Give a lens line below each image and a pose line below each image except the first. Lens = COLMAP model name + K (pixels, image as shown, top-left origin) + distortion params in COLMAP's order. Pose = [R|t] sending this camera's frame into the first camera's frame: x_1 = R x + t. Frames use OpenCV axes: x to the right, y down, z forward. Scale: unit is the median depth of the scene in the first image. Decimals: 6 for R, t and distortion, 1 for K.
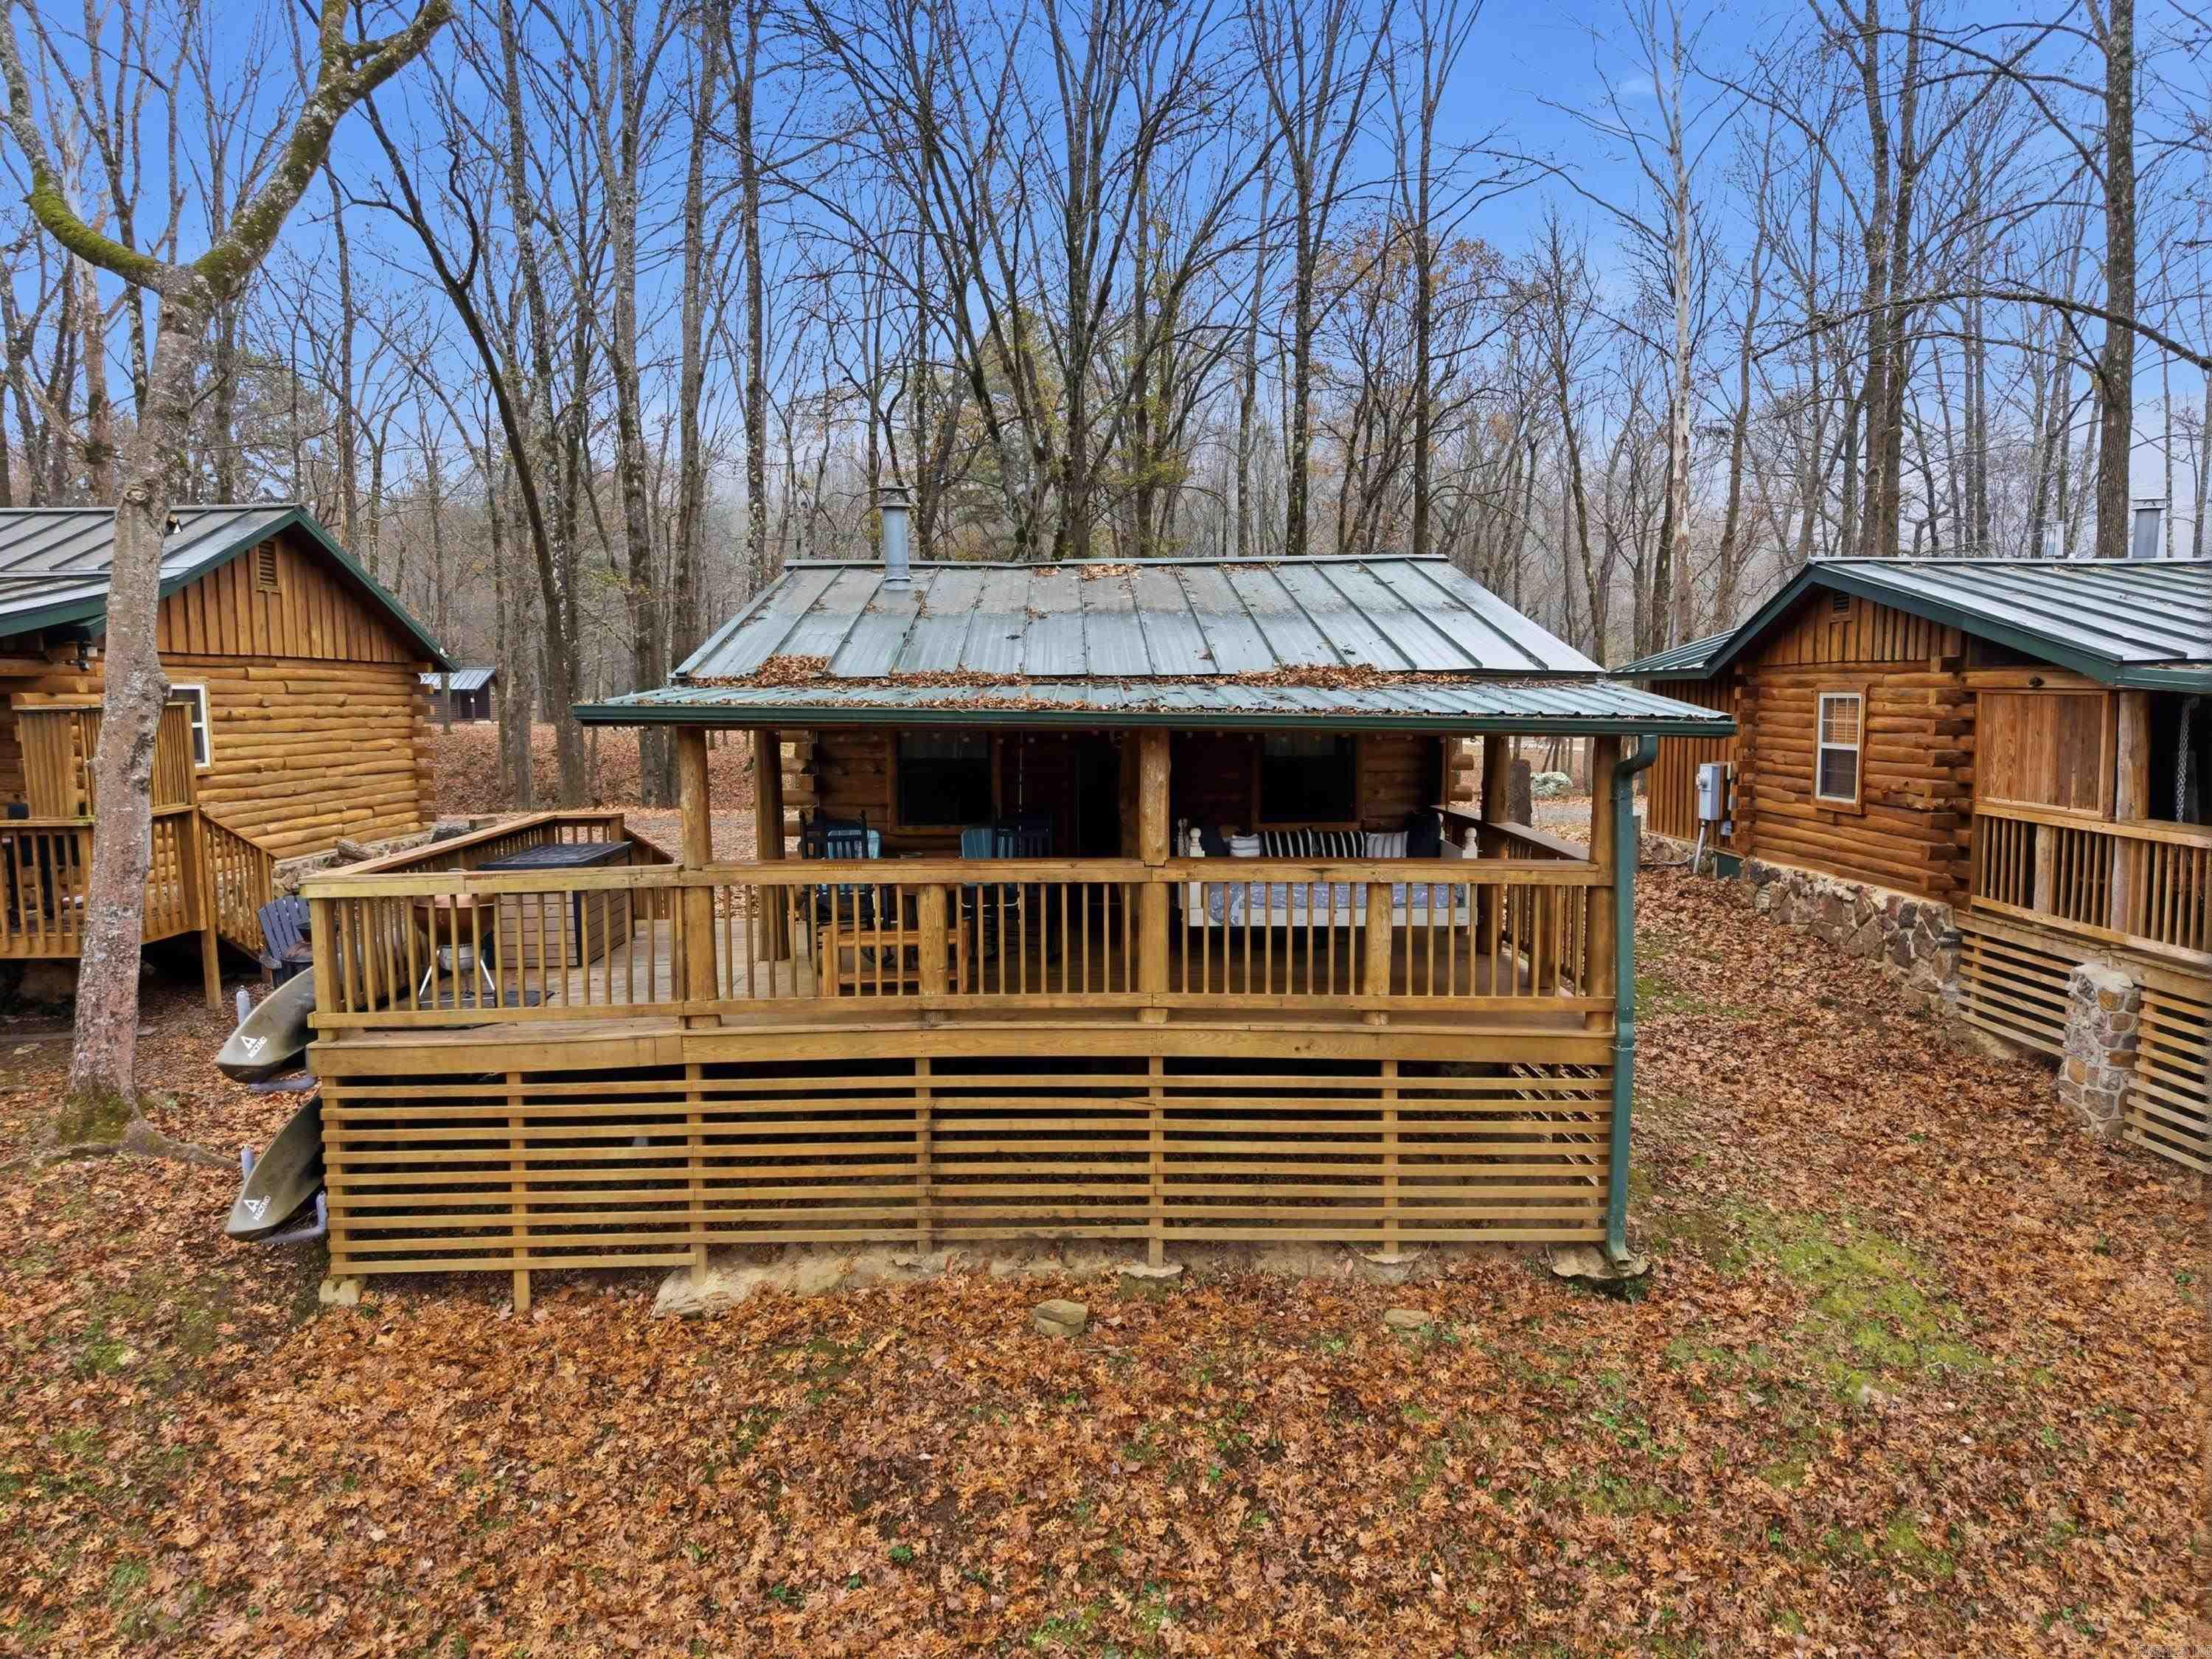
lens RADIAL K [[1543.9, 0, 1118.7], [0, 1543.9, 823.0], [0, 0, 1]] dist [0.021735, -0.026996]
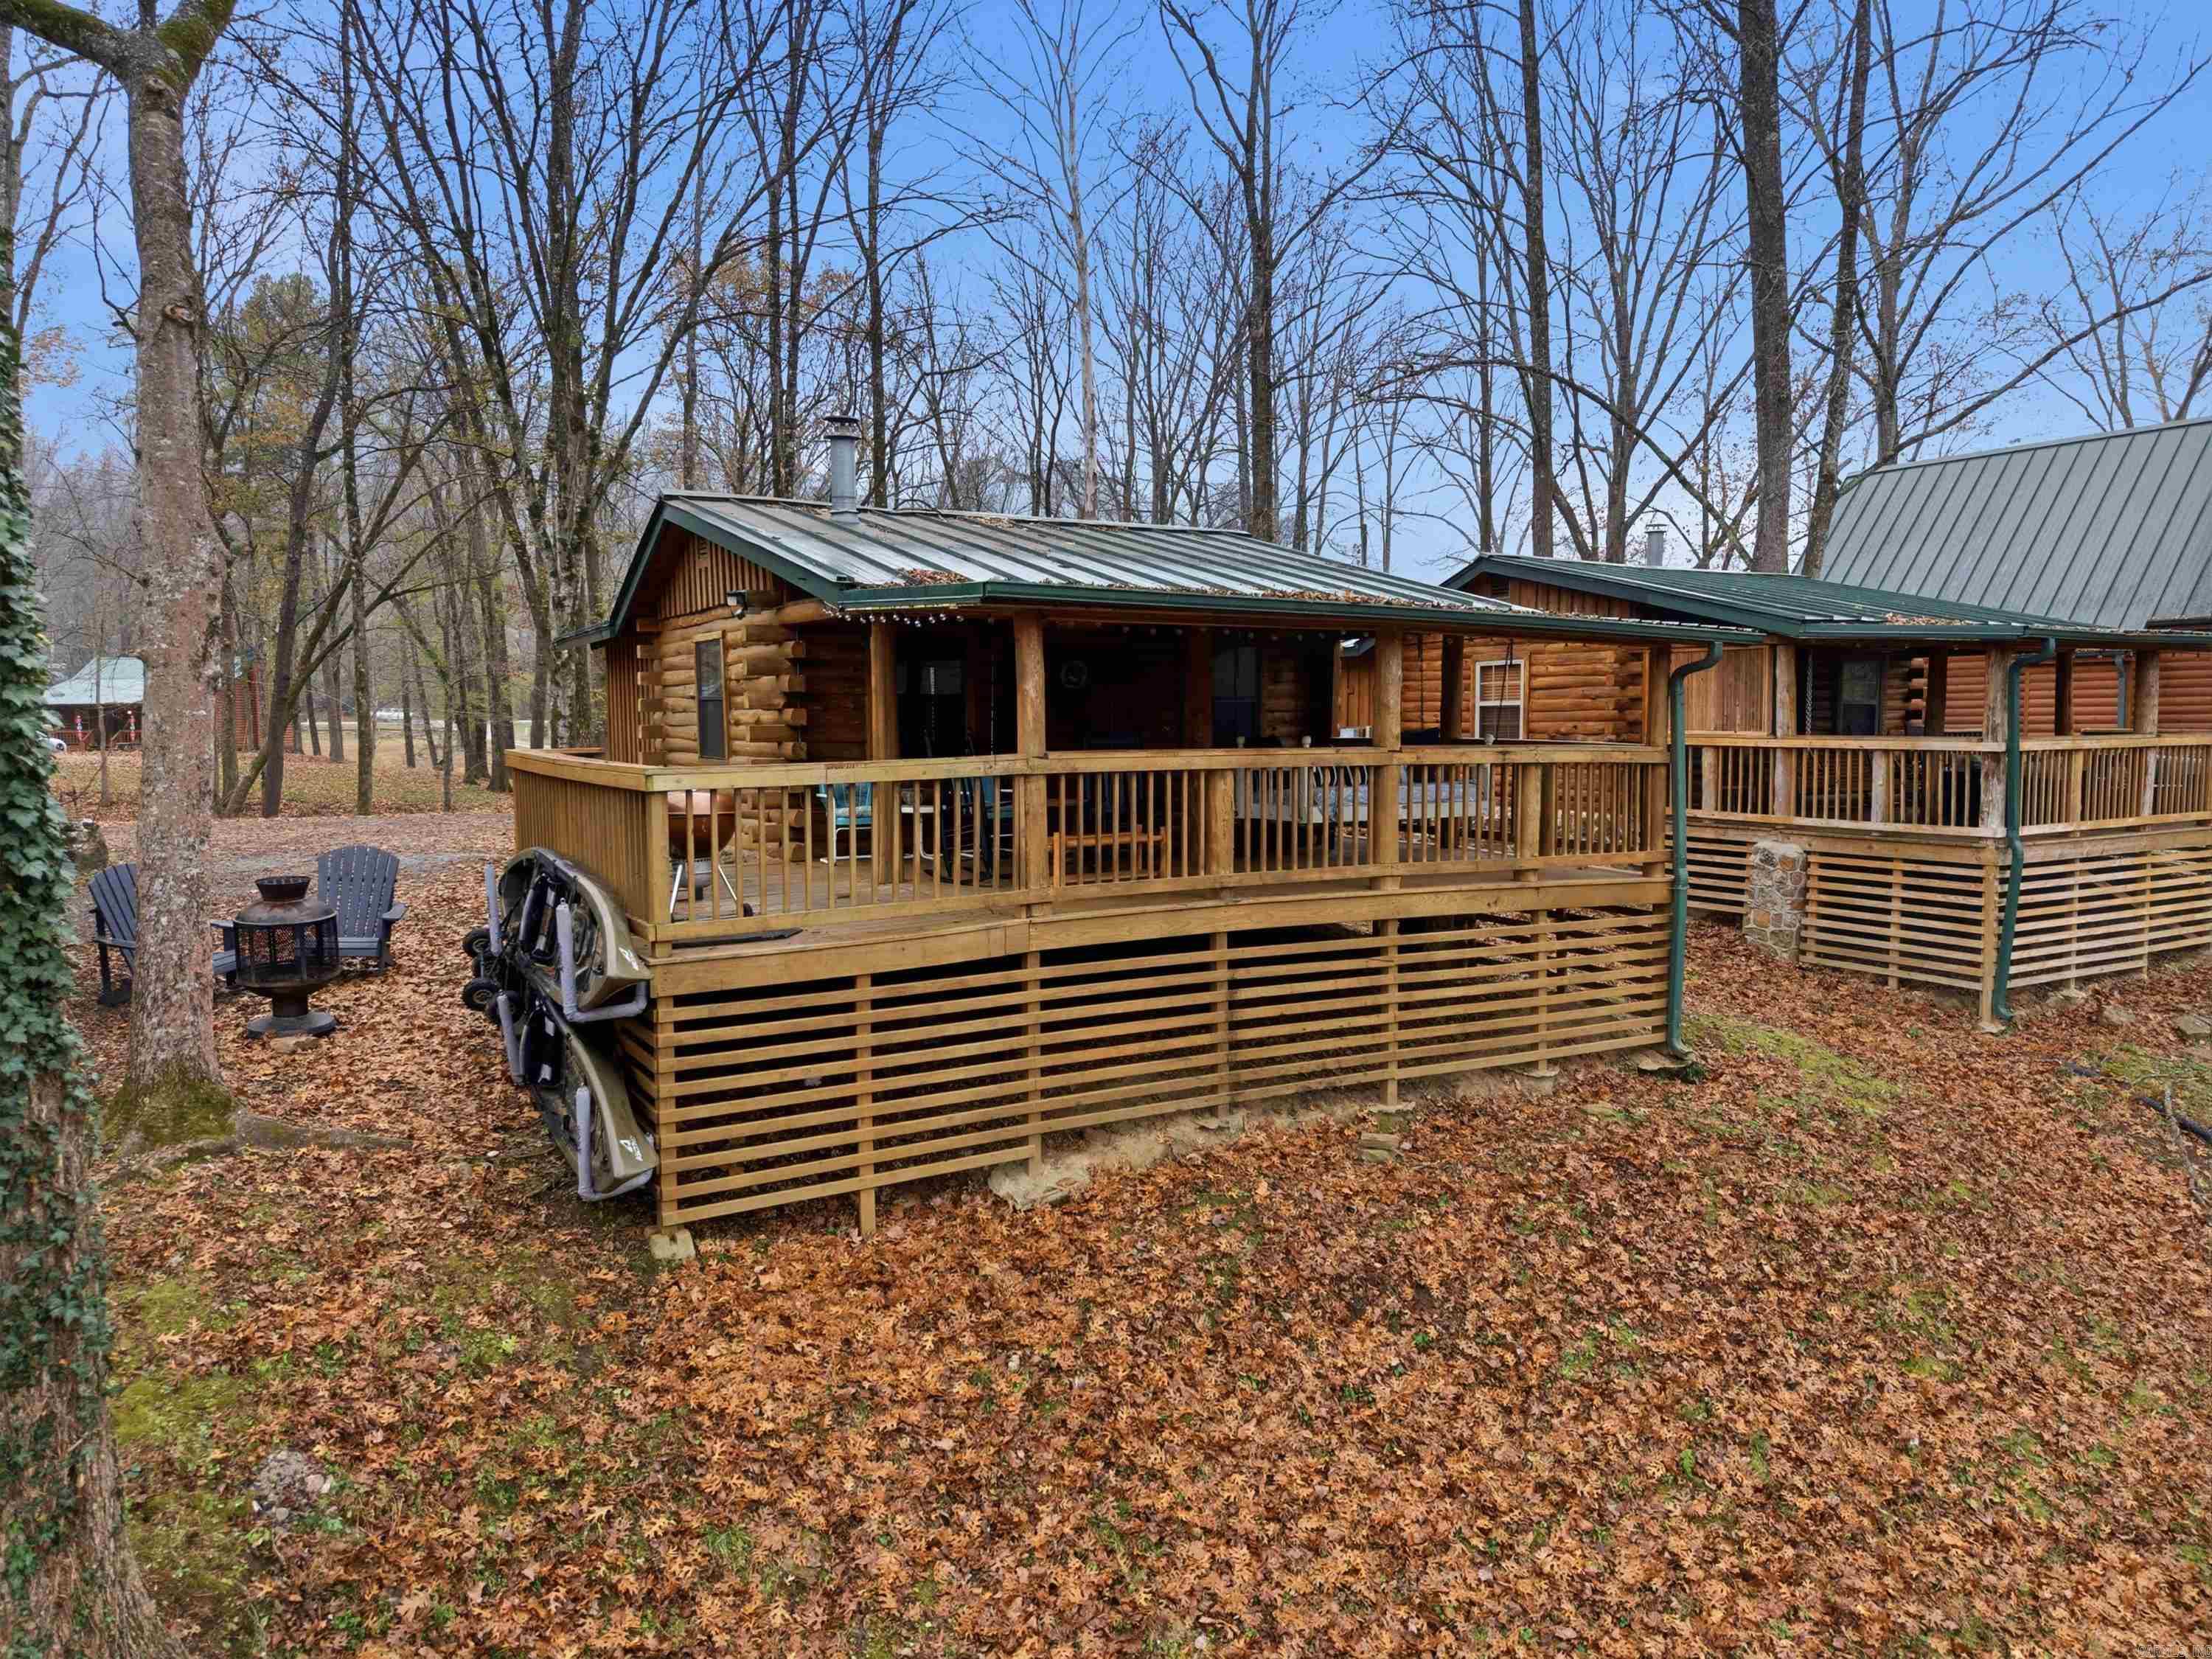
lens RADIAL K [[1543.9, 0, 1100.9], [0, 1543.9, 830.9], [0, 0, 1]] dist [0.021735, -0.026996]
pose [[0.866370, -0.031836, 0.498387, -0.722362], [0.044216, 0.998937, -0.013053, 0.091335], [-0.497441, 0.033345, 0.866857, 0.113944]]
